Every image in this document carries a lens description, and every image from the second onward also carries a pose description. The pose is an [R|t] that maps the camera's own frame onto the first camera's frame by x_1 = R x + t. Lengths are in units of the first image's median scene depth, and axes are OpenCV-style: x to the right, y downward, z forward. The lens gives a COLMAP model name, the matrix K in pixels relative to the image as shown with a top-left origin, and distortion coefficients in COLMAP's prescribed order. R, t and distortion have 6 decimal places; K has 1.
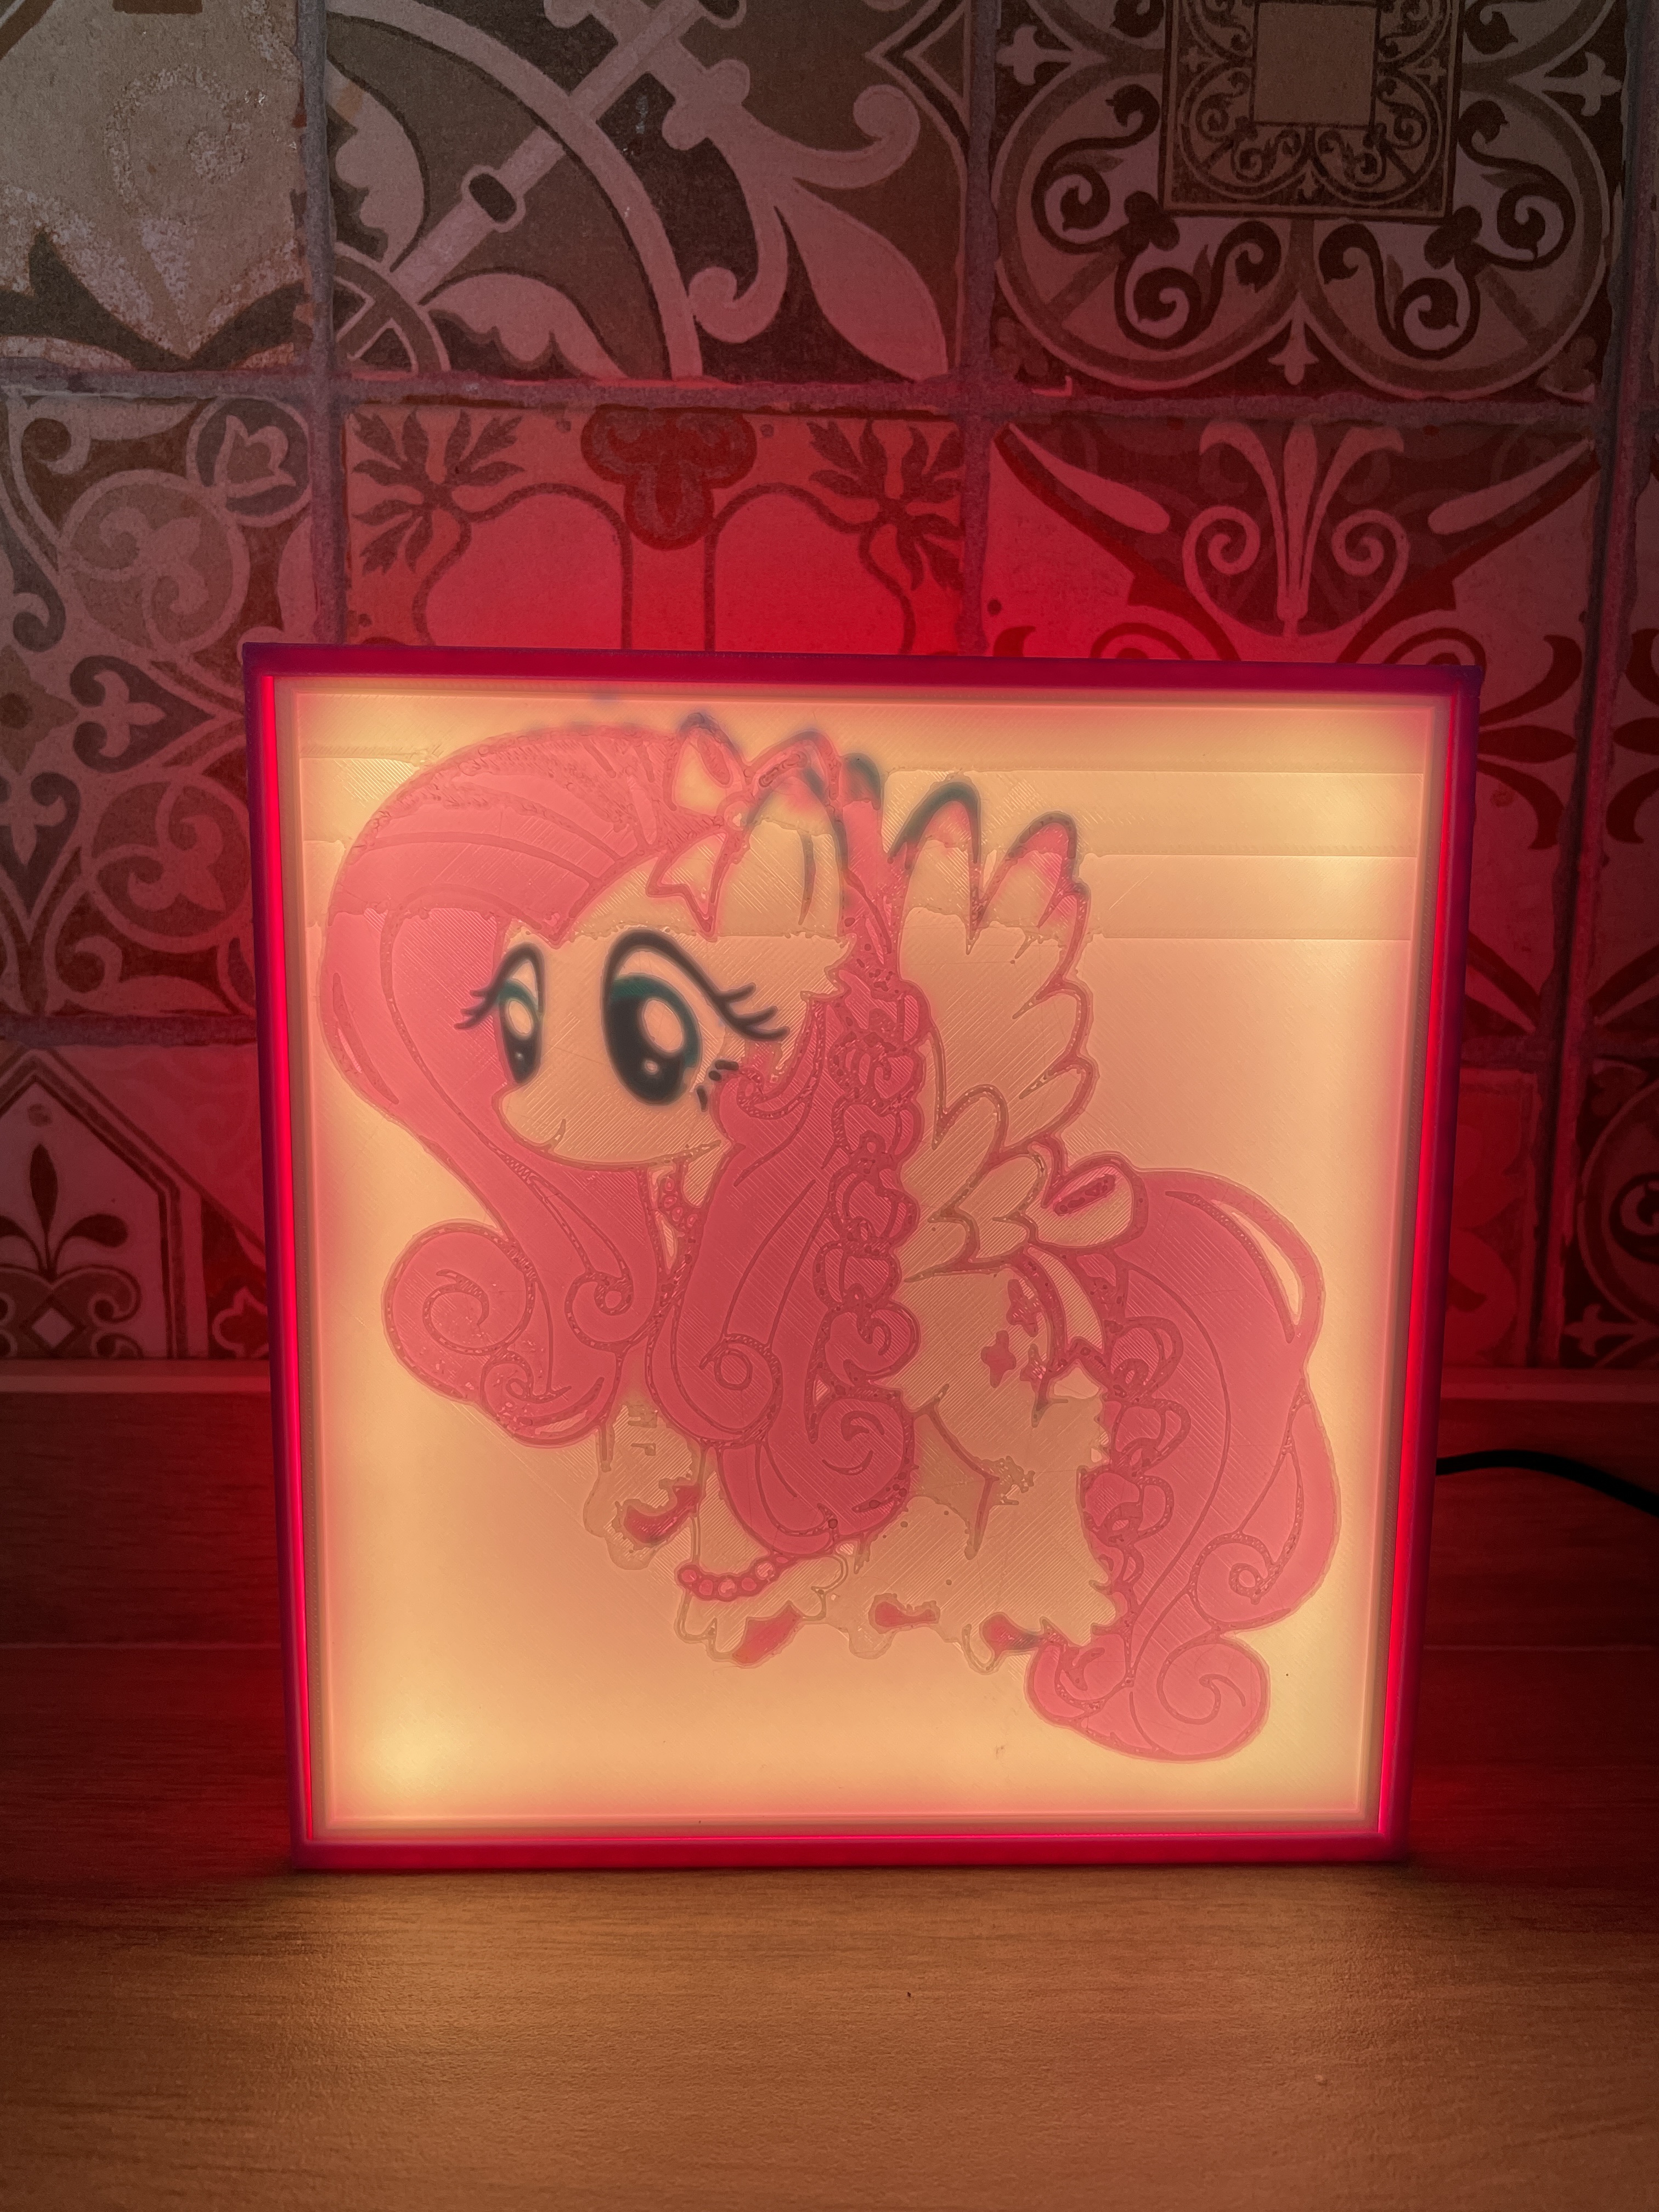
lens RADIAL K [[1750.7, 0, 881.7], [0, 1750.7, 1095.0], [0, 0, 1]] dist [0.050436, -0.085733]
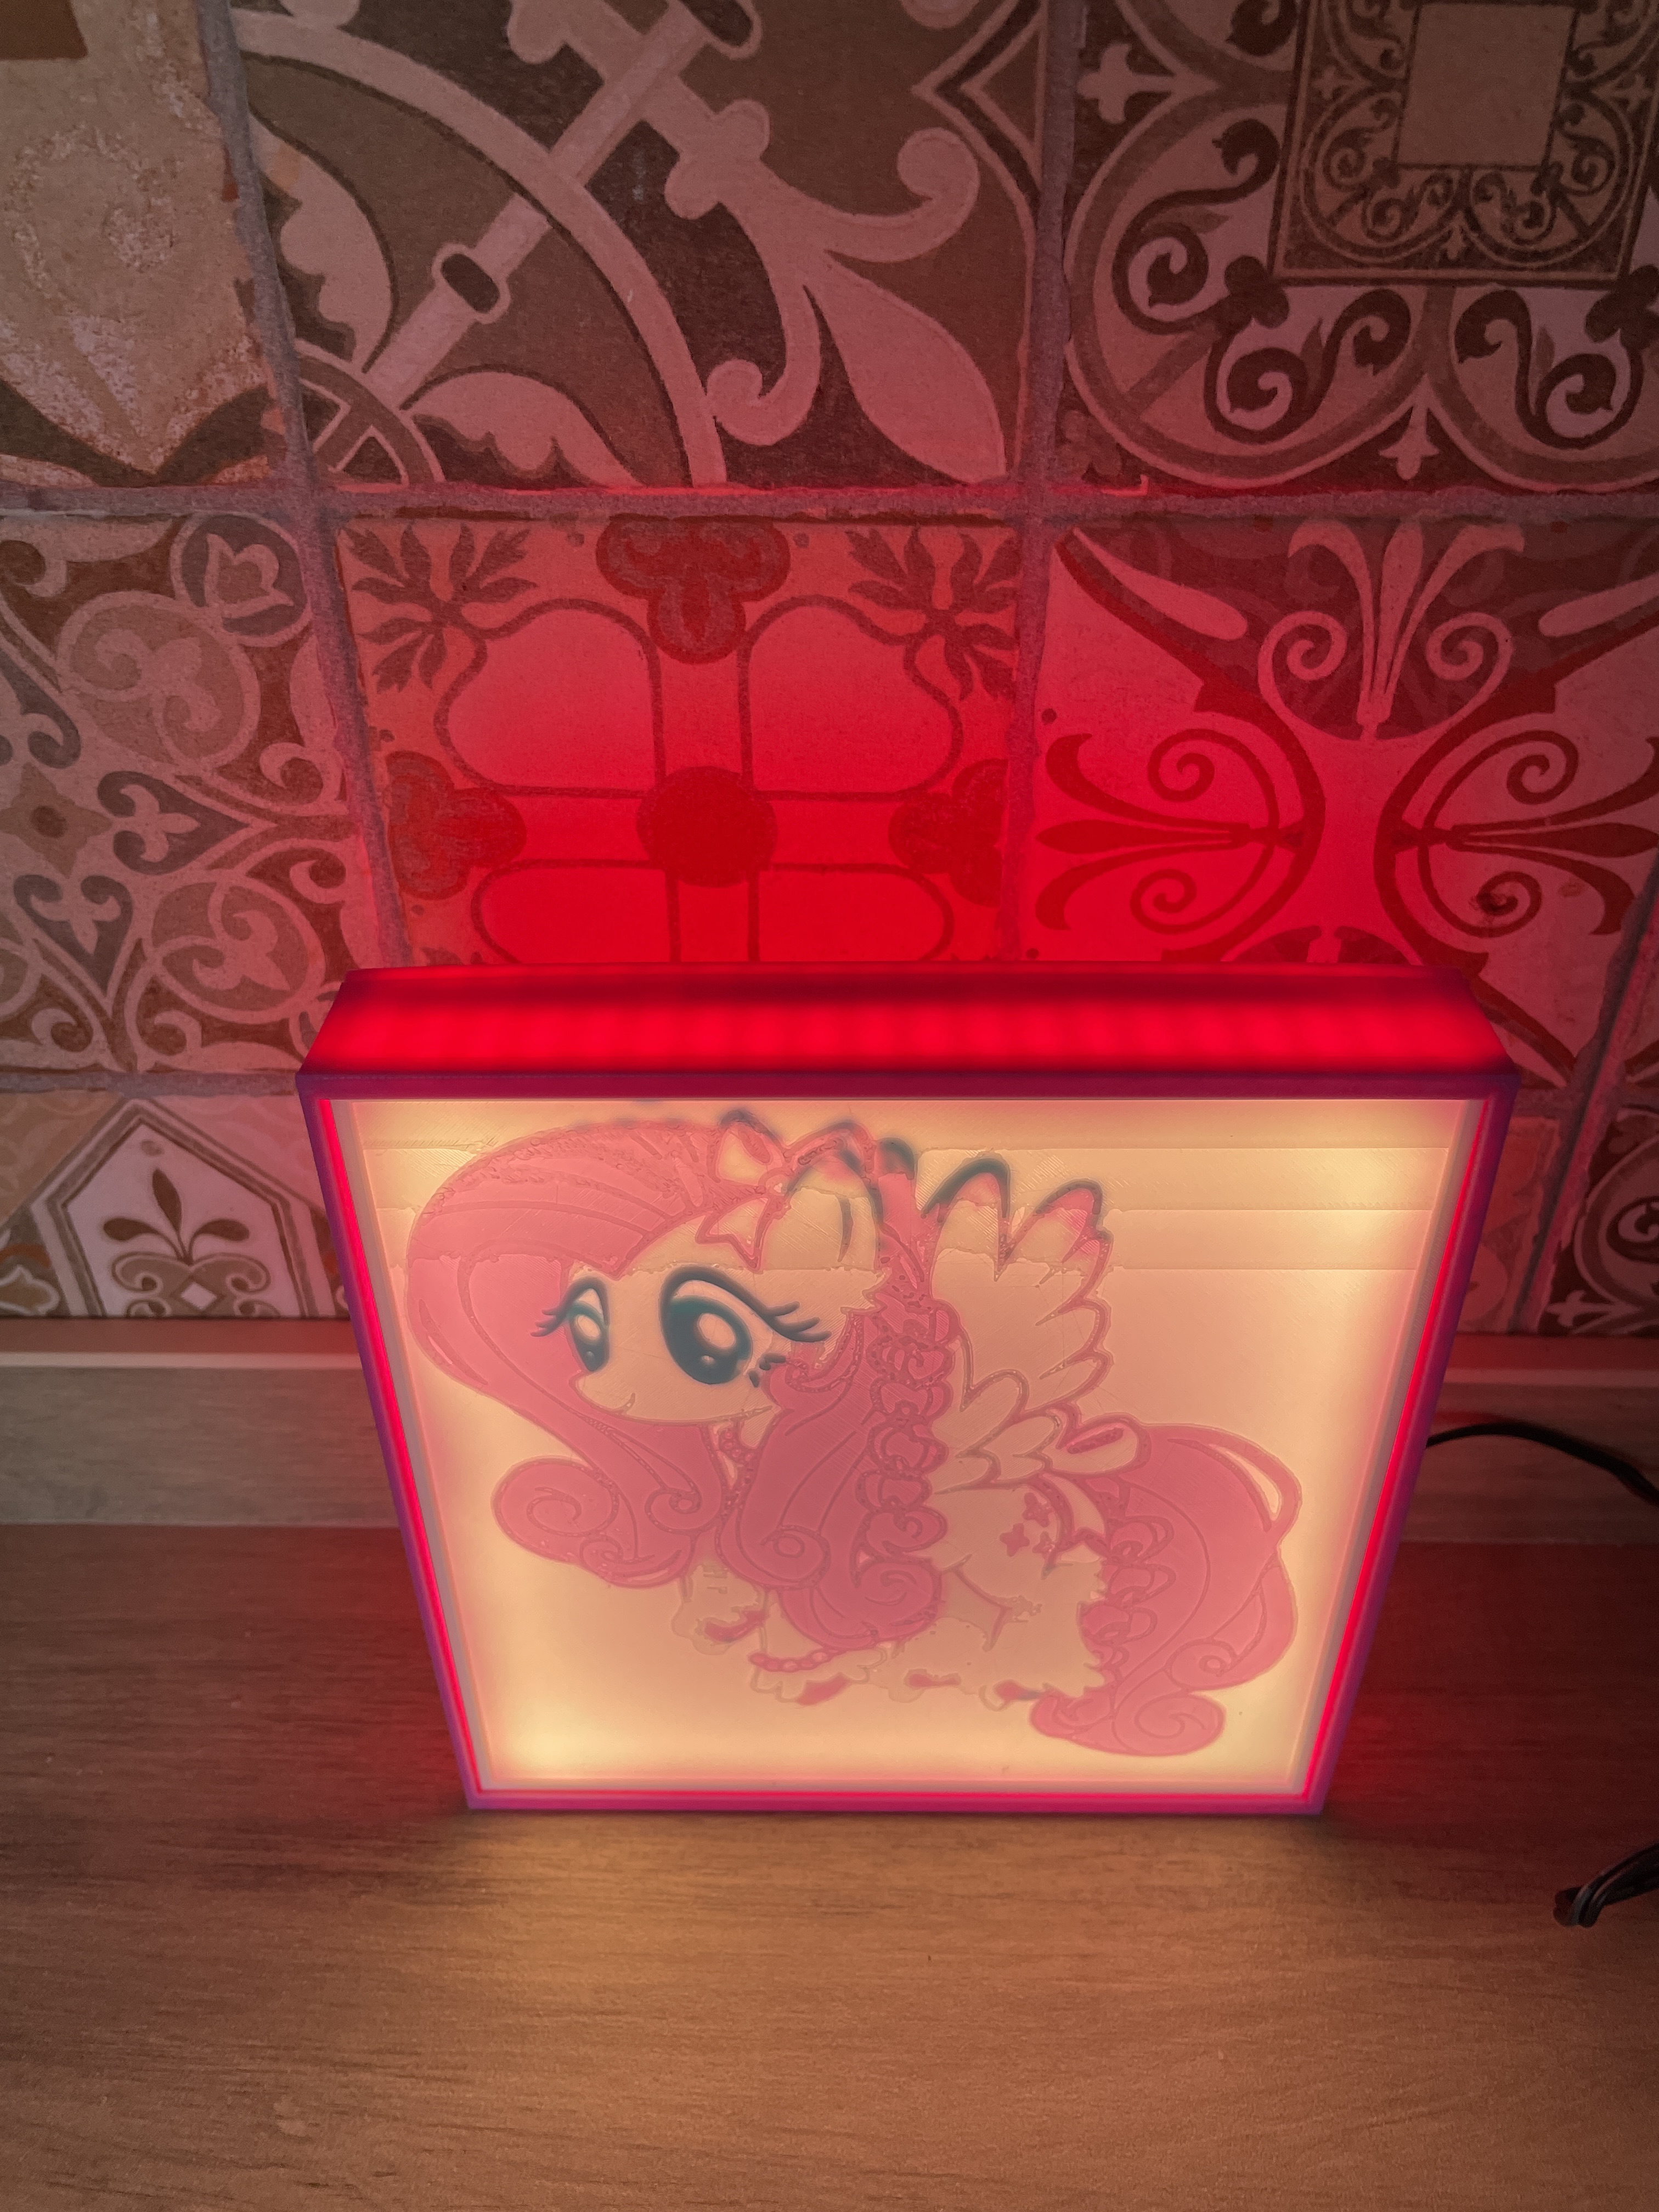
lens RADIAL K [[1750.7, 0, 866.7], [0, 1750.7, 1098.7], [0, 0, 1]] dist [0.050436, -0.085733]
pose [[0.998758, 0.016927, -0.046864, 0.015121], [0.007068, 0.882890, 0.469527, -0.558405], [0.049323, -0.469275, 0.881673, 0.081546]]
